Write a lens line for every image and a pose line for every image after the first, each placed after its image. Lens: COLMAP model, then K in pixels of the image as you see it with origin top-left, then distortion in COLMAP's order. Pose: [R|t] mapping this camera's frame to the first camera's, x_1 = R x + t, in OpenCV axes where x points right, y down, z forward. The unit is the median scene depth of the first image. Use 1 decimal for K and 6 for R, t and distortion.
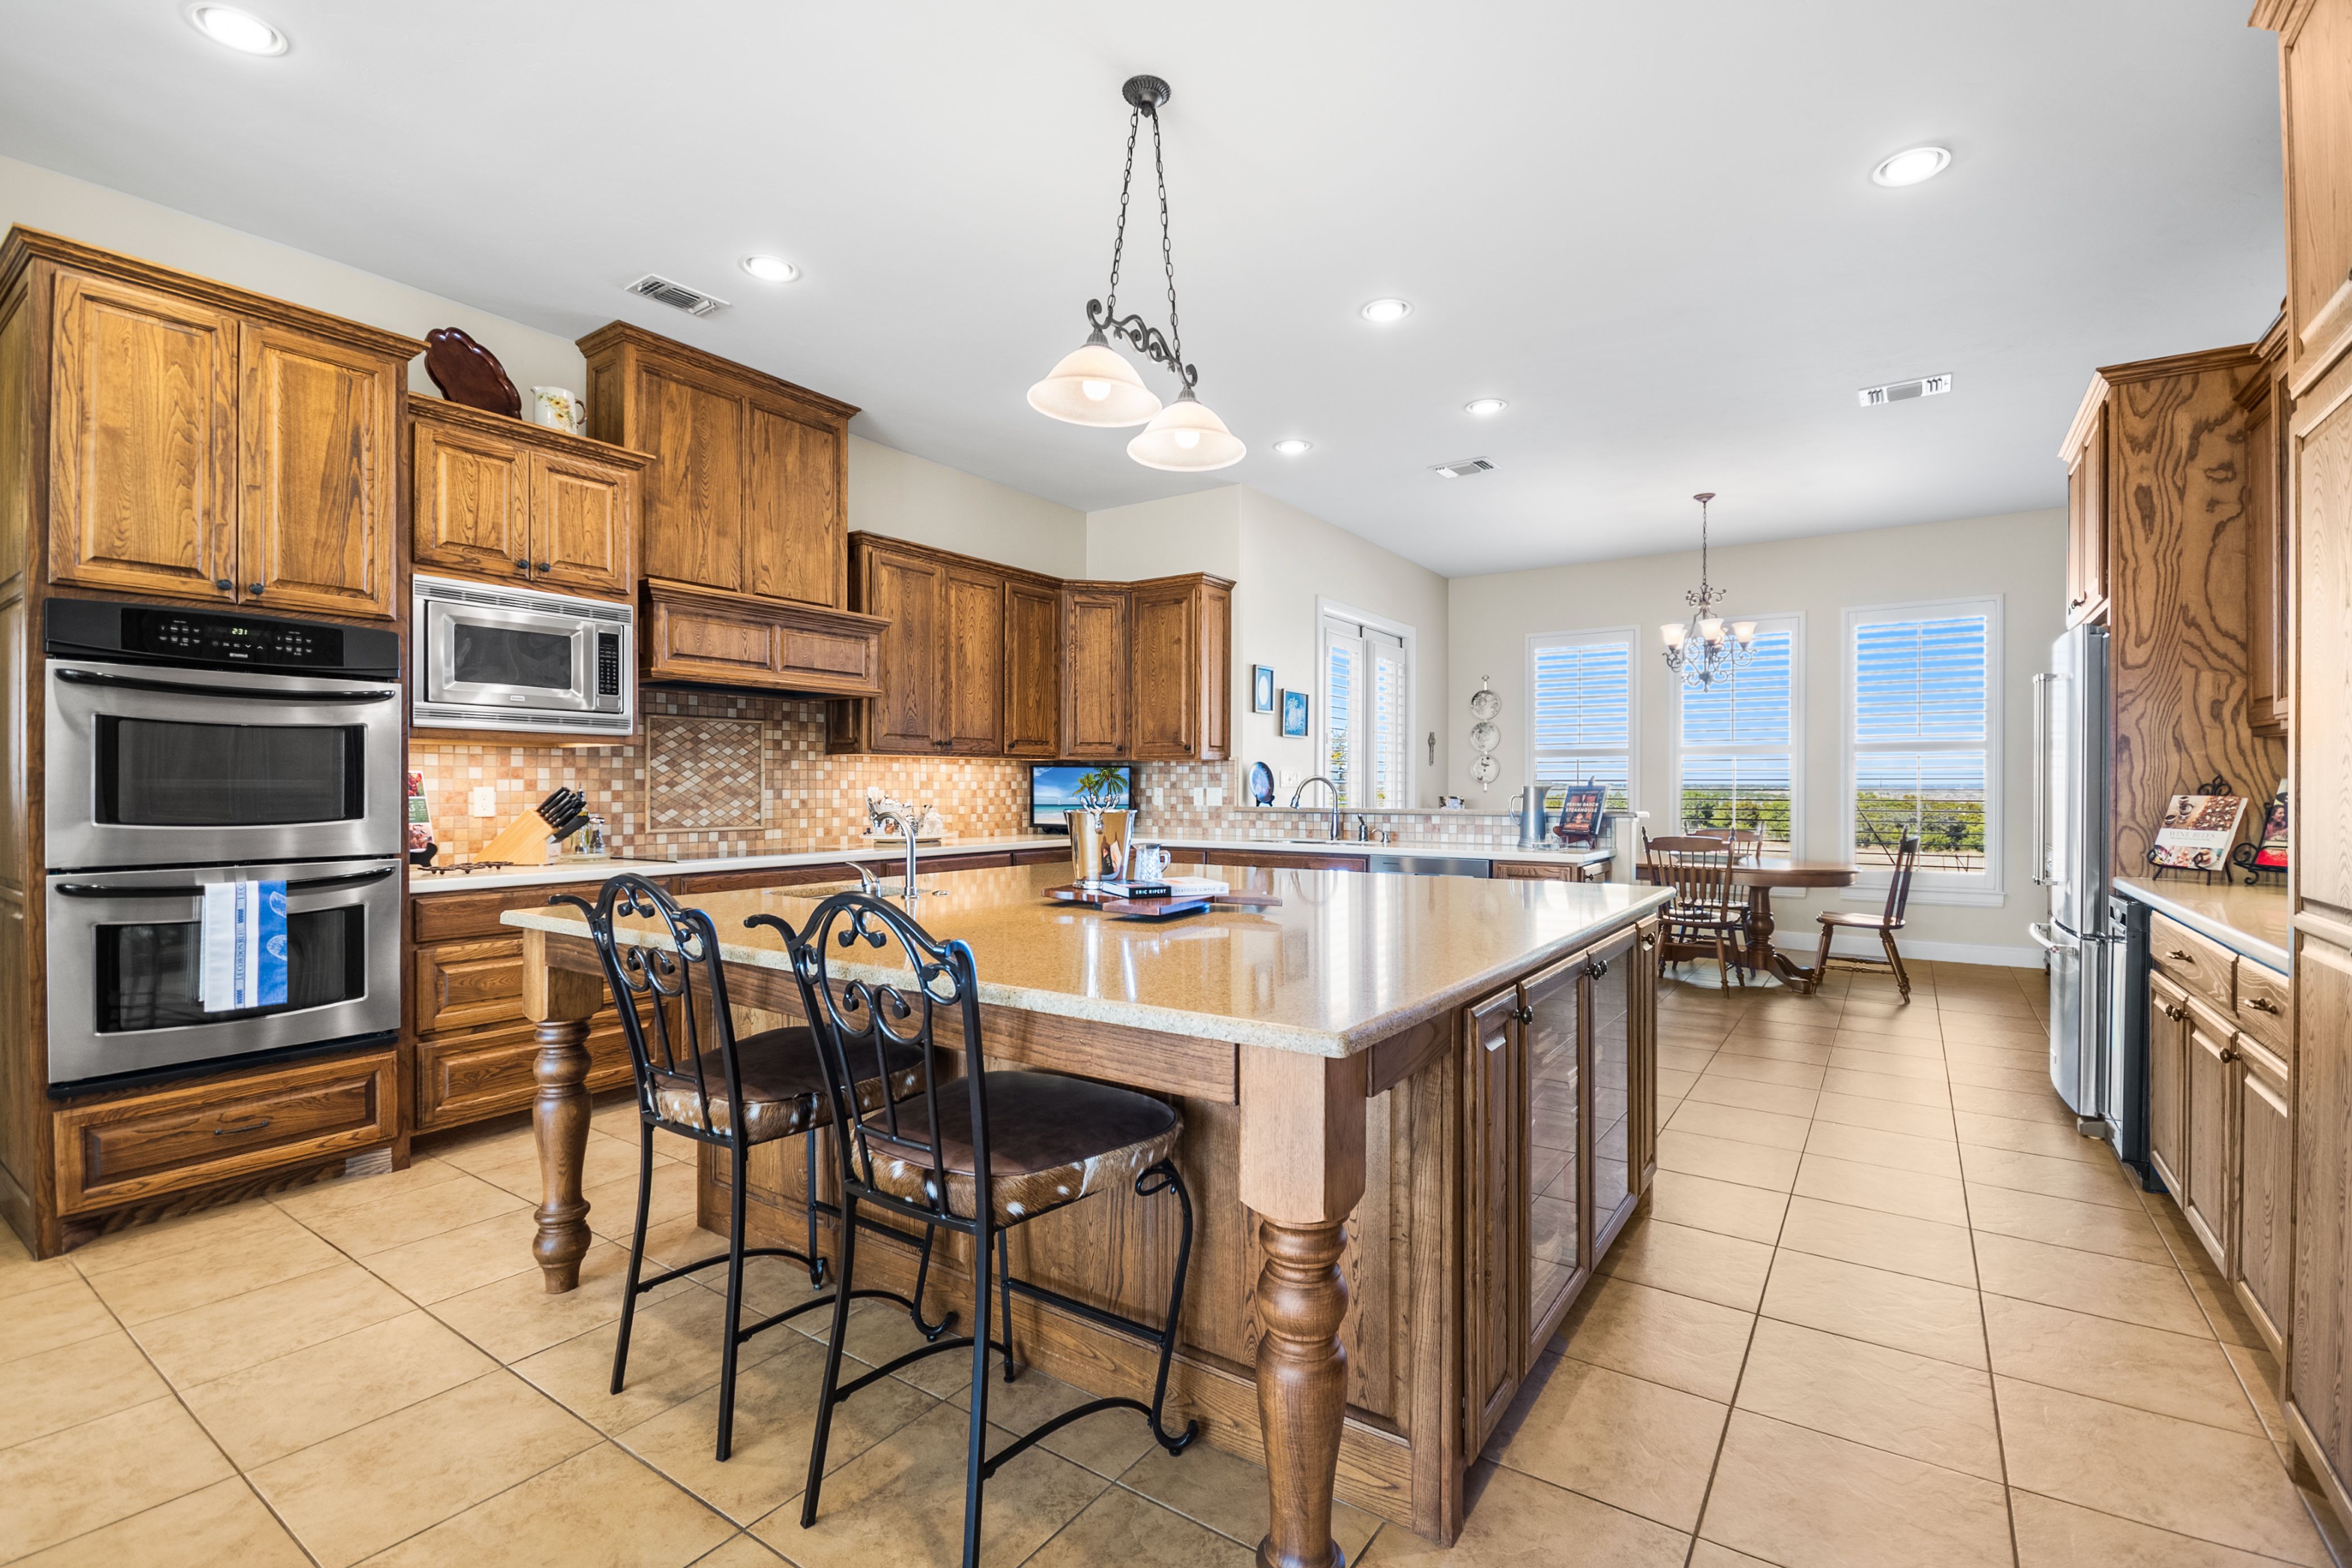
lens RADIAL K [[1042.8, 0, 1195.2], [0, 1042.8, 789.4], [0, 0, 1]] dist [0.000515, -0.001043]
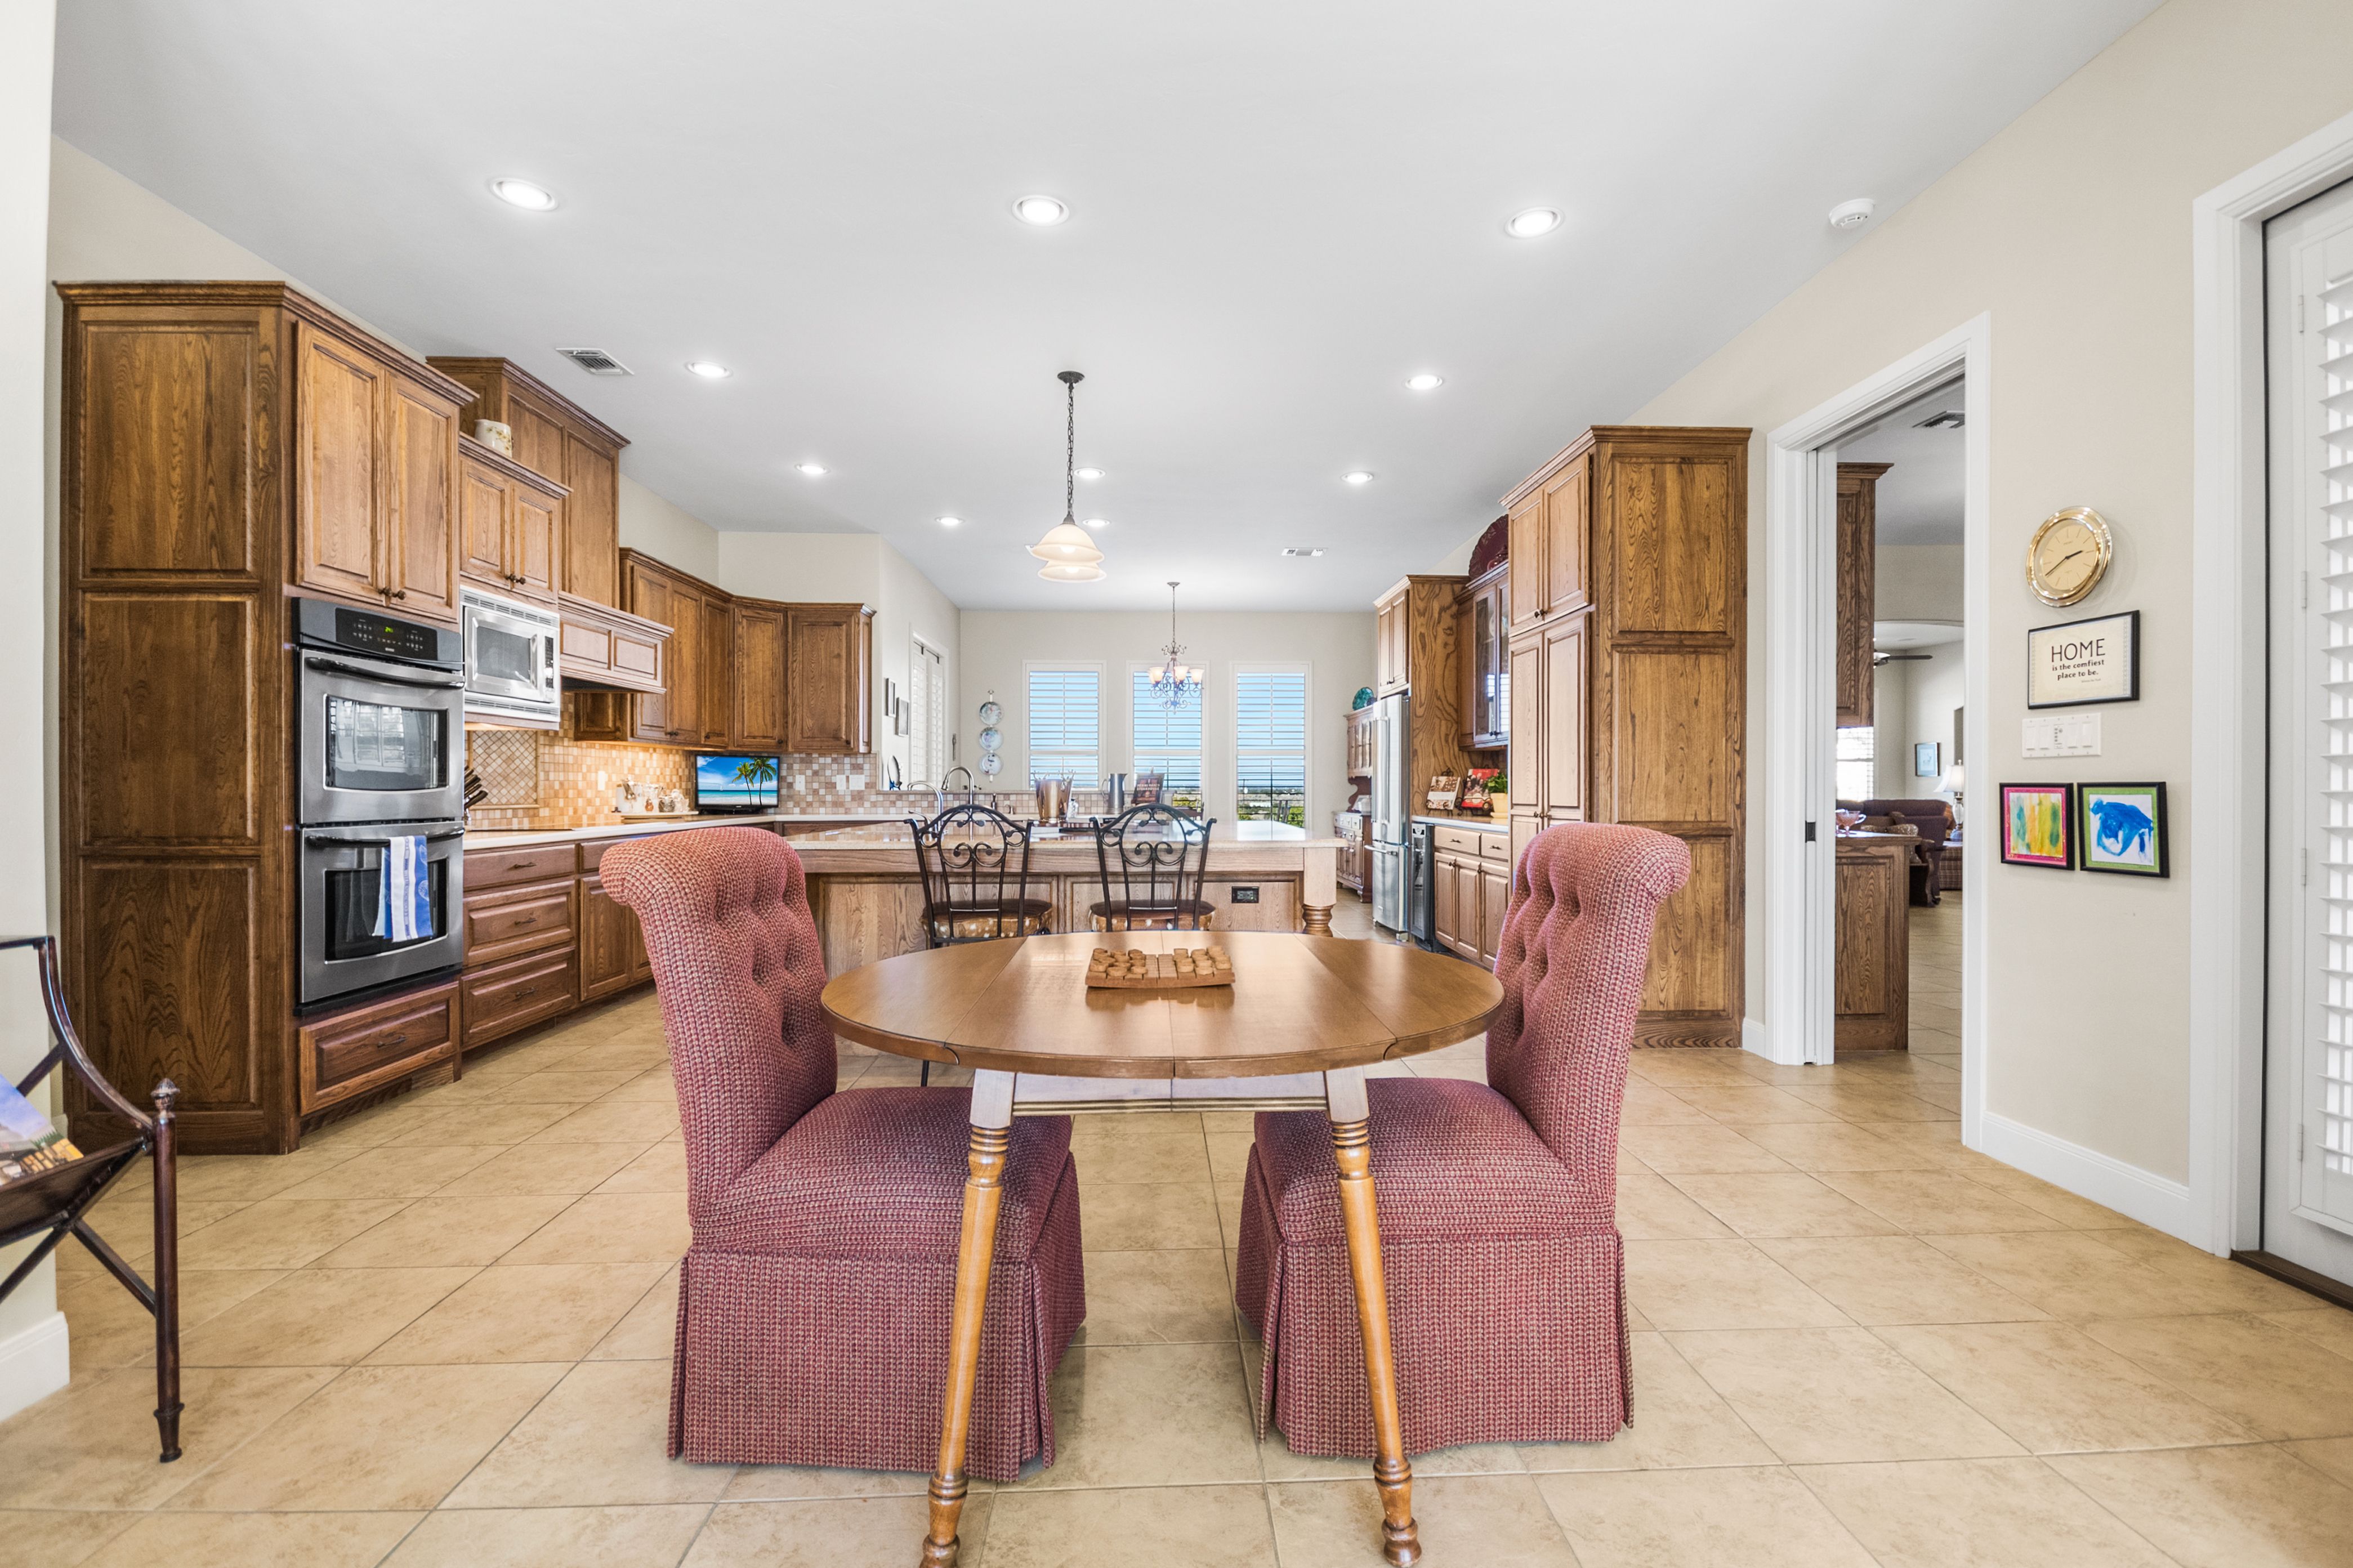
lens RADIAL K [[1059.5, 0, 1196.4], [0, 1059.5, 792.2], [0, 0, 1]] dist [0.012909, -0.000230]
pose [[0.798830, -0.003880, 0.601545, -0.602438], [0.002622, 0.999992, 0.002967, 0.023004], [-0.601551, -0.000793, 0.798834, -0.361176]]
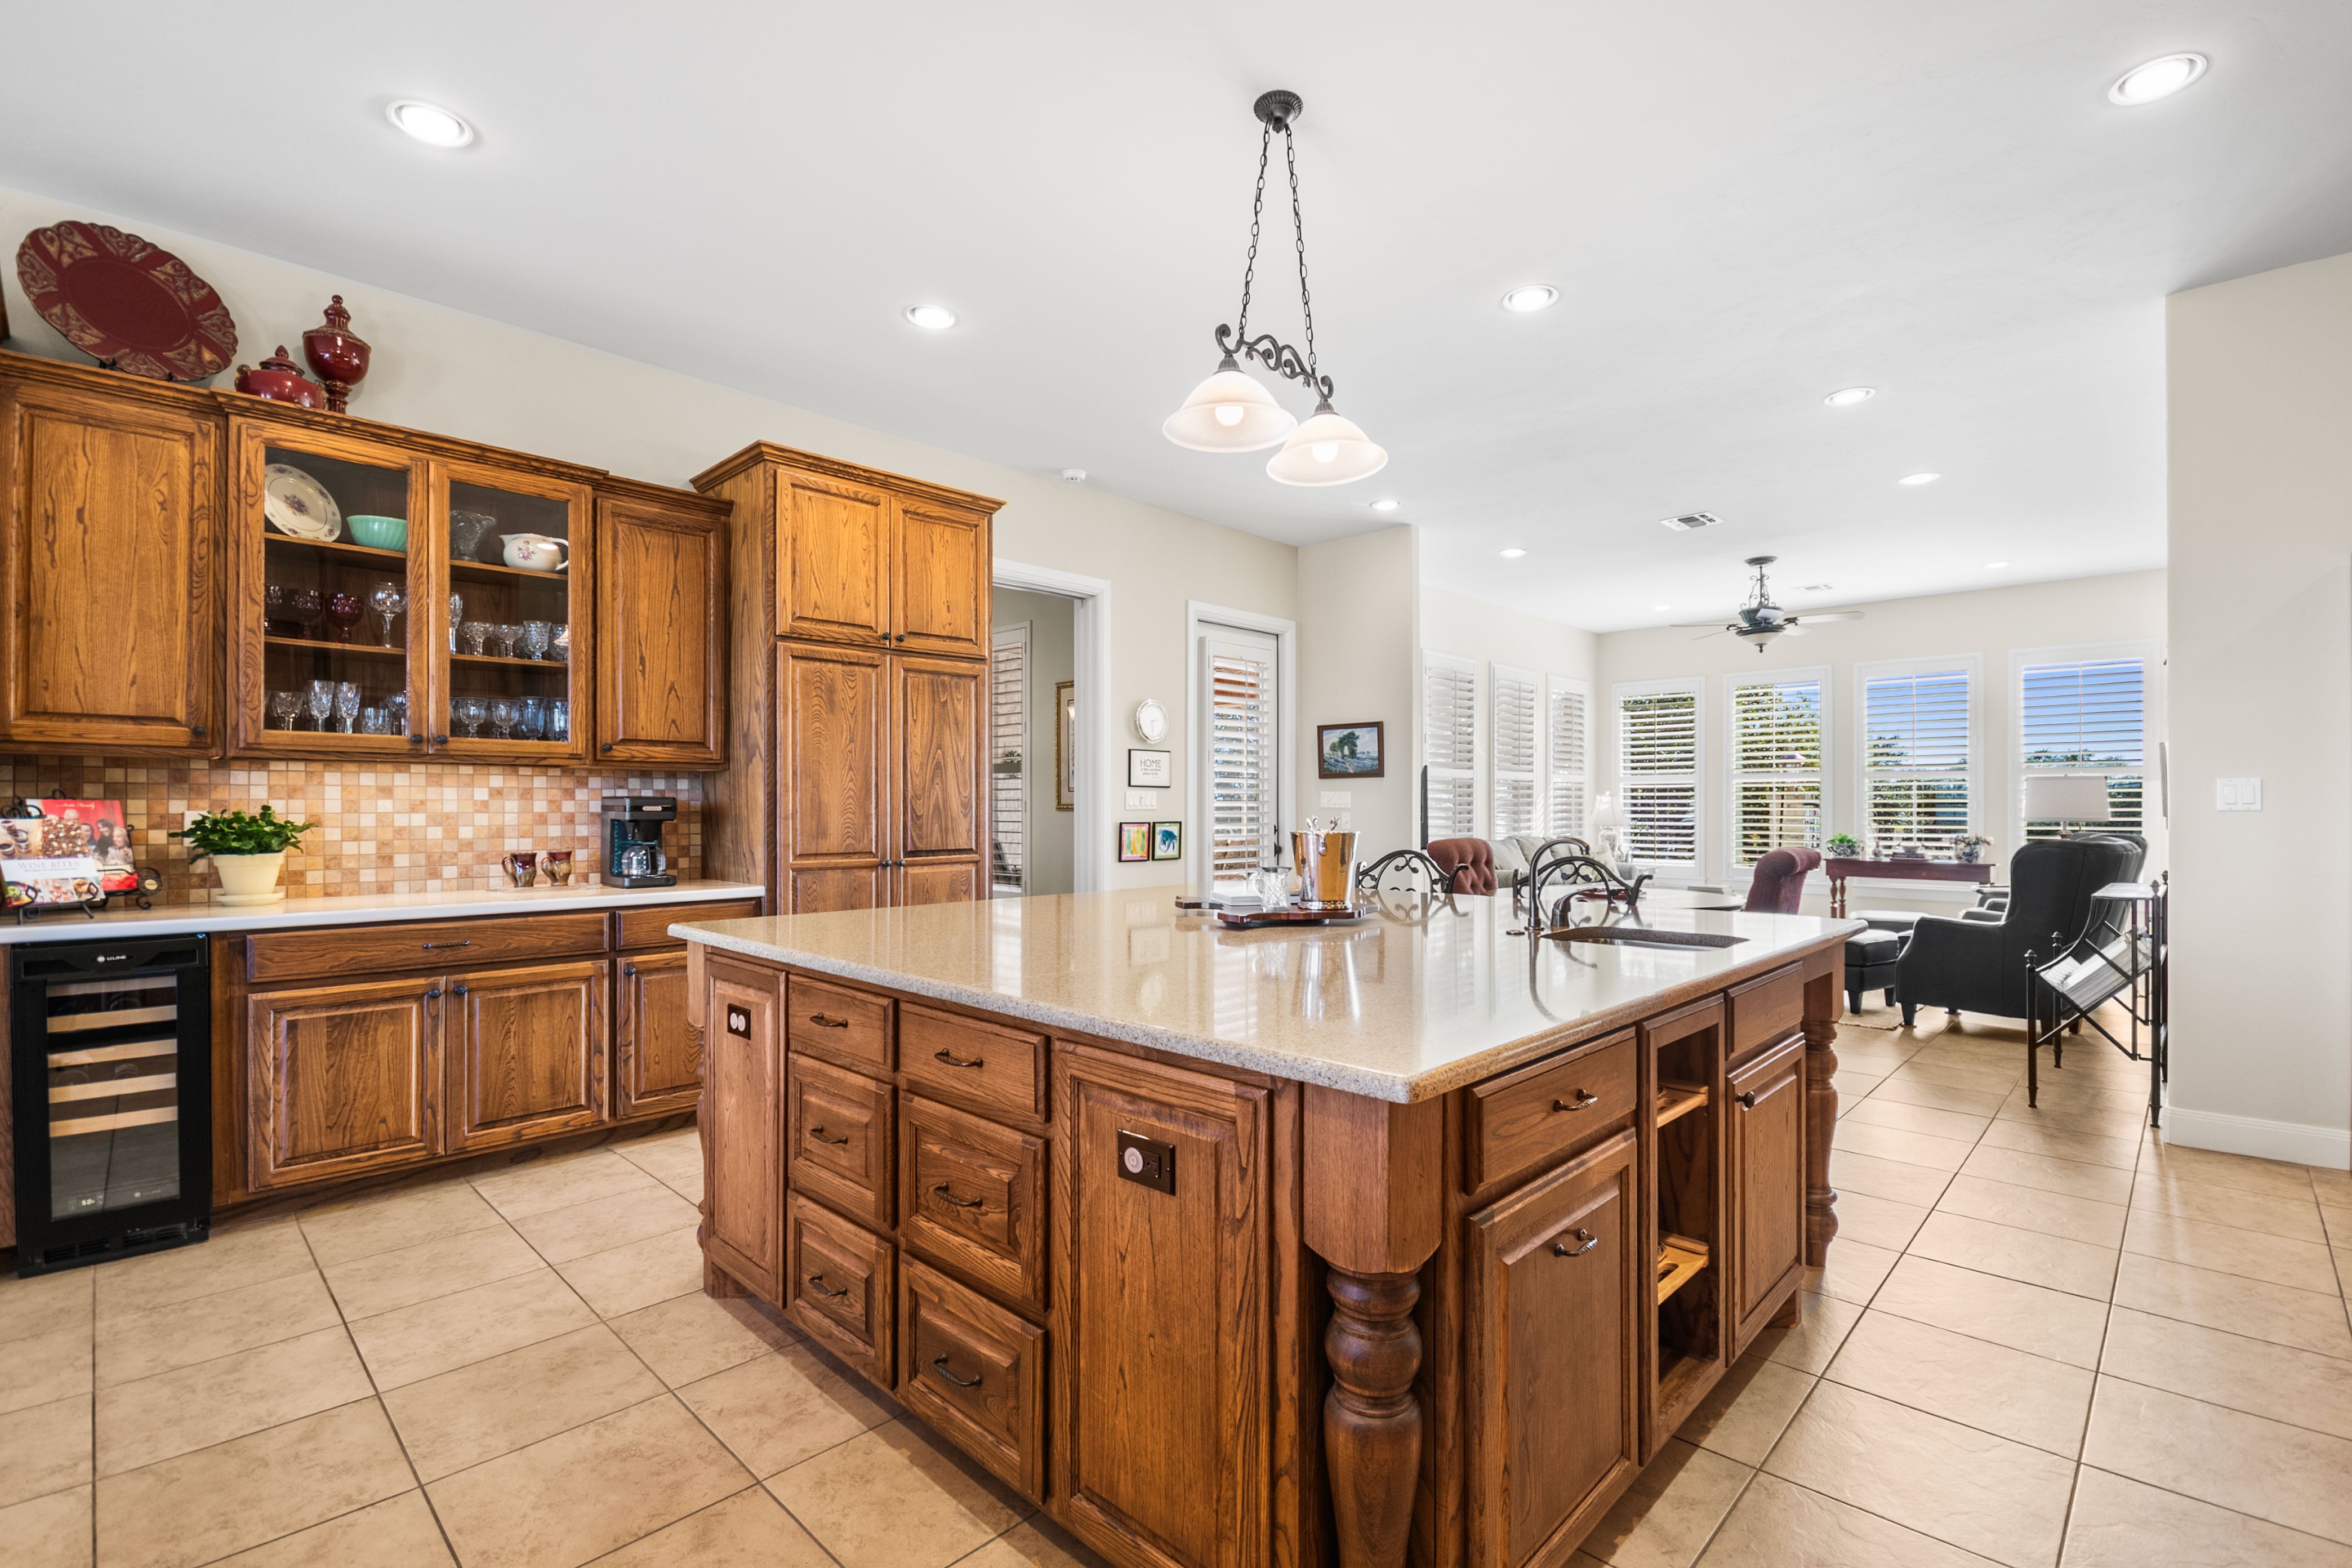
lens RADIAL K [[1037.0, 0, 1201.2], [0, 1037.0, 818.1], [0, 0, 1]] dist [0.016113, -0.015294]
pose [[-0.986754, -0.000236, 0.162223, -0.083365], [0.001980, 0.999907, 0.013503, -0.003399], [-0.162211, 0.013645, -0.986662, 1.236018]]
